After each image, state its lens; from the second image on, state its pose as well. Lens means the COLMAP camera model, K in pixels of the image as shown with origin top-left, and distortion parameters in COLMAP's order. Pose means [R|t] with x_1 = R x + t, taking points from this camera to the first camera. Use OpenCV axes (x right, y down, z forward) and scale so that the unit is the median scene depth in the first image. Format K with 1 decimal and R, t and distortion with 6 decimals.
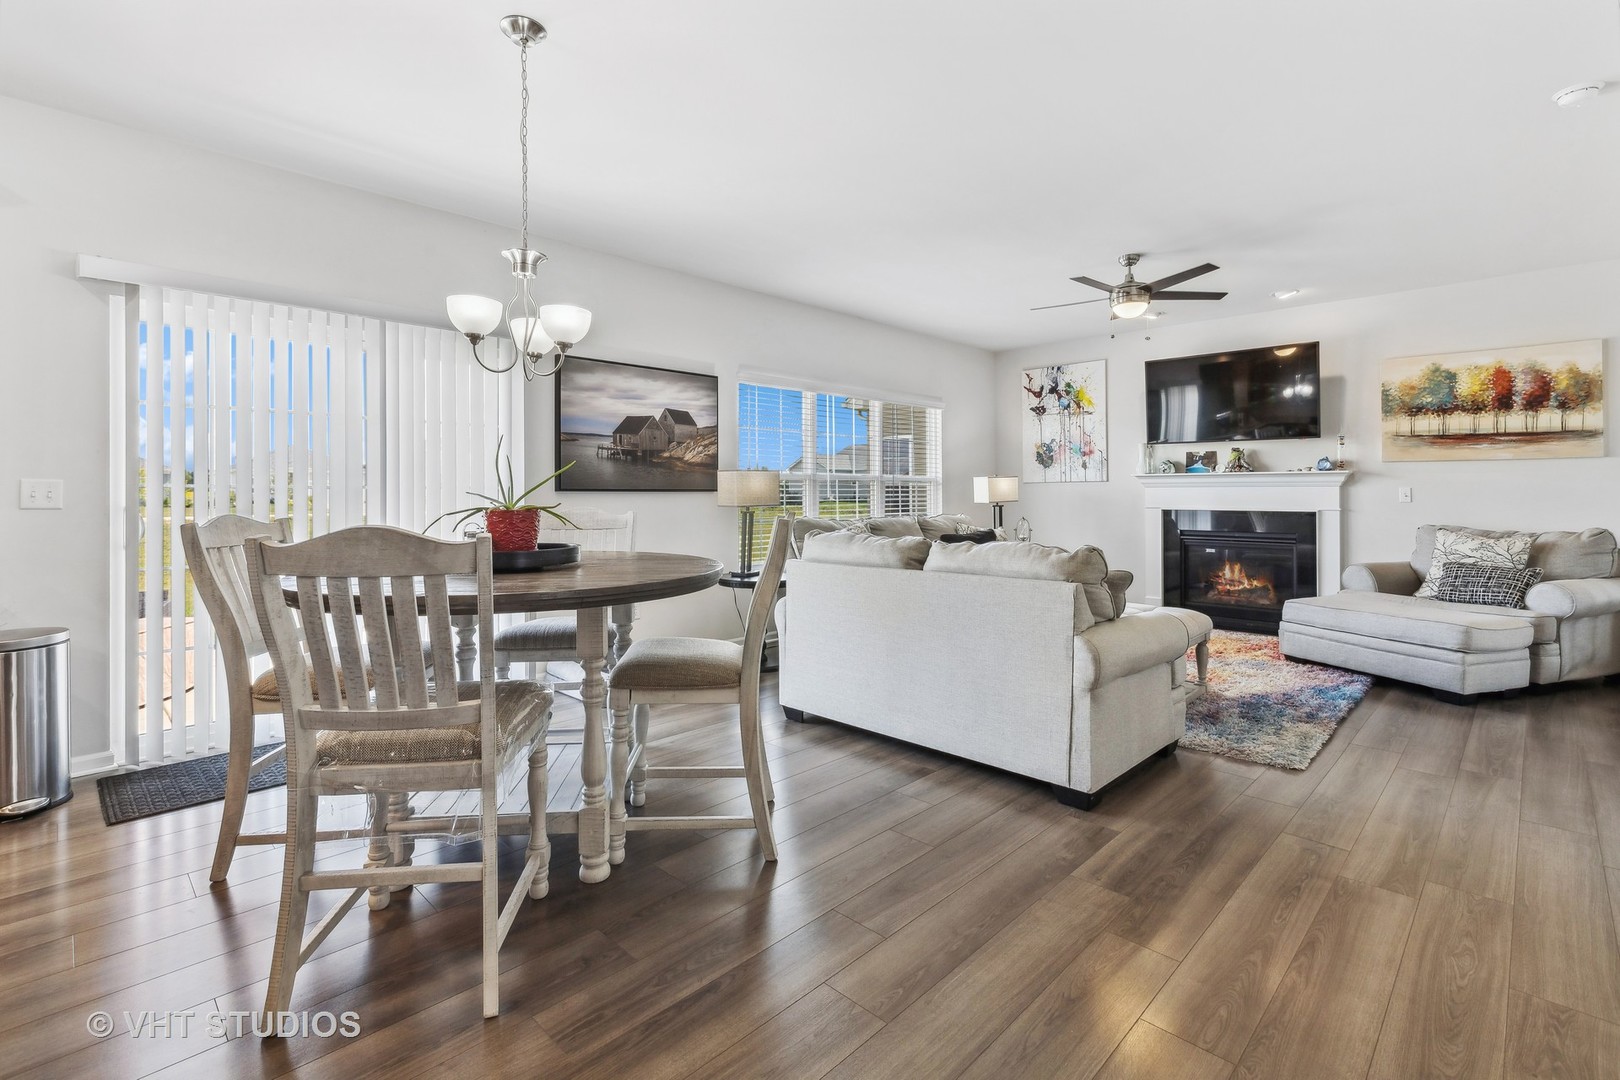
lens RADIAL K [[744.2, 0, 810.3], [0, 744.2, 492.2], [0, 0, 1]] dist [-0.008085, -0.000641]
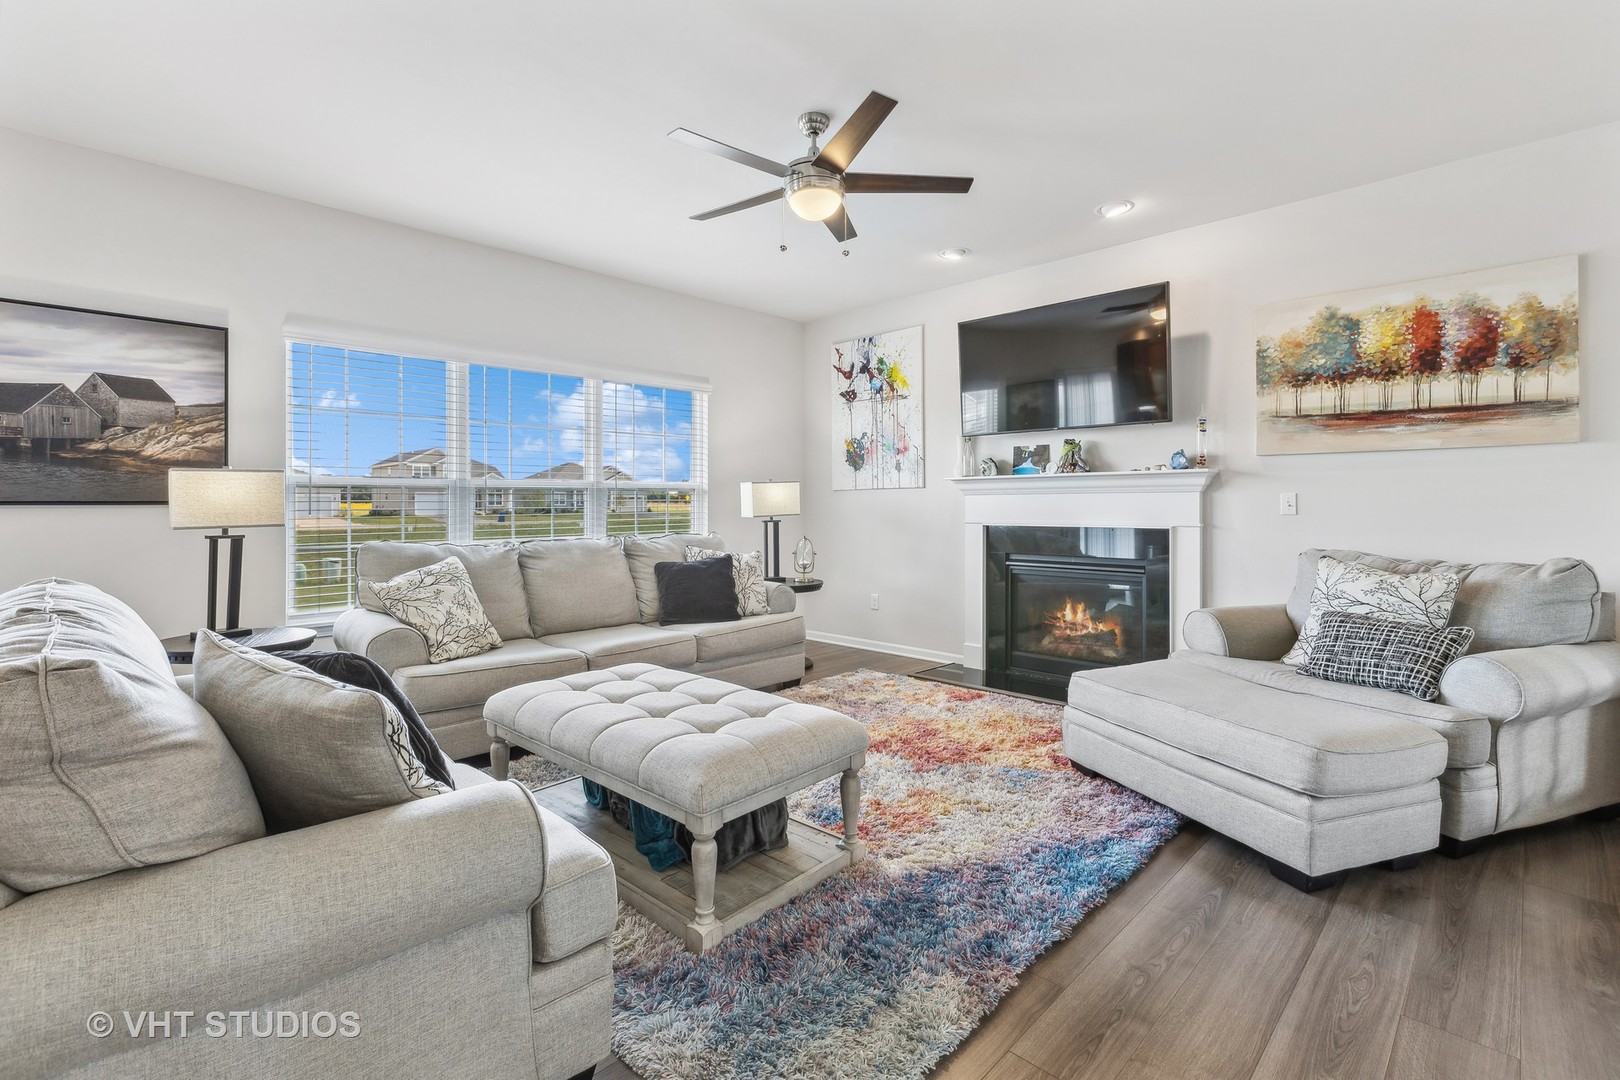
lens RADIAL K [[744.2, 0, 802.8], [0, 744.2, 512.9], [0, 0, 1]] dist [-0.008085, -0.000641]
pose [[0.999974, -0.004734, 0.005432, 0.384907], [0.004667, 0.999913, 0.012337, 0.001369], [-0.005490, -0.012311, 0.999909, 0.350746]]
